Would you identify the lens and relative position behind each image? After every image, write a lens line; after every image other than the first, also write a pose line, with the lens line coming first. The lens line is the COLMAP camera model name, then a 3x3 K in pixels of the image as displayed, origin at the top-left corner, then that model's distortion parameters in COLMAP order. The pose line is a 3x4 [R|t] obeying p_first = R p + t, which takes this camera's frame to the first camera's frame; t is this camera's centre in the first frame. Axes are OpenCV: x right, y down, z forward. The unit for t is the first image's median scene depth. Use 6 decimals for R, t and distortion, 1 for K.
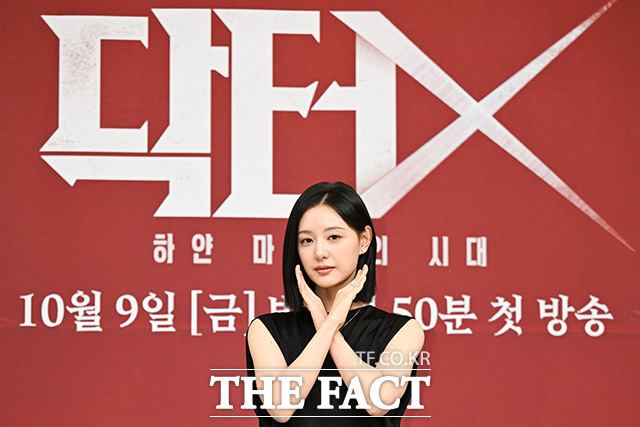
lens RADIAL K [[2856.4, 0, 320.0], [0, 2856.4, 213.5], [0, 0, 1]] dist [0.091301, -5.580620]
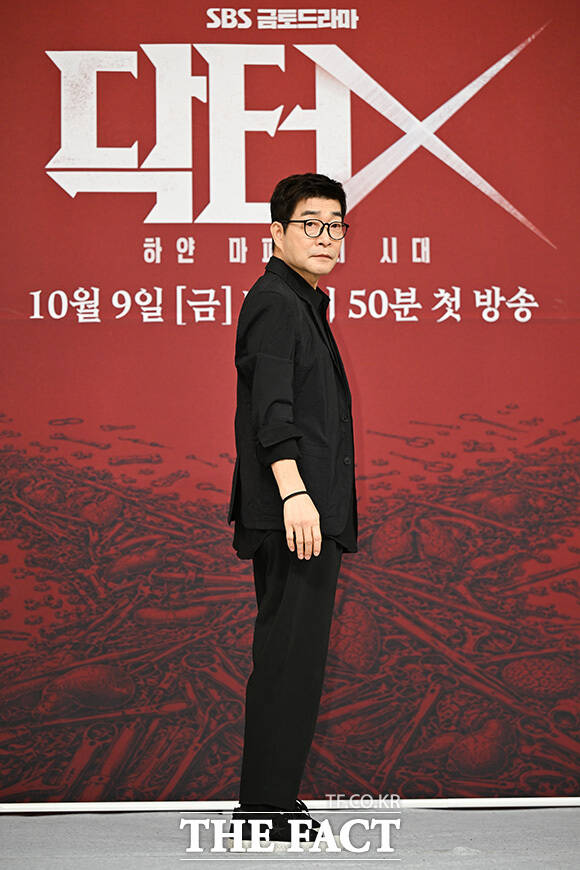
lens RADIAL K [[3883.0, 0, 290.0], [0, 3883.0, 435.0], [0, 0, 1]] dist [0.091301, -5.580620]
pose [[0.999942, -0.010599, 0.002128, -0.002825], [0.010438, 0.997827, 0.065052, -0.015083], [-0.002813, -0.065026, 0.997880, -0.585840]]
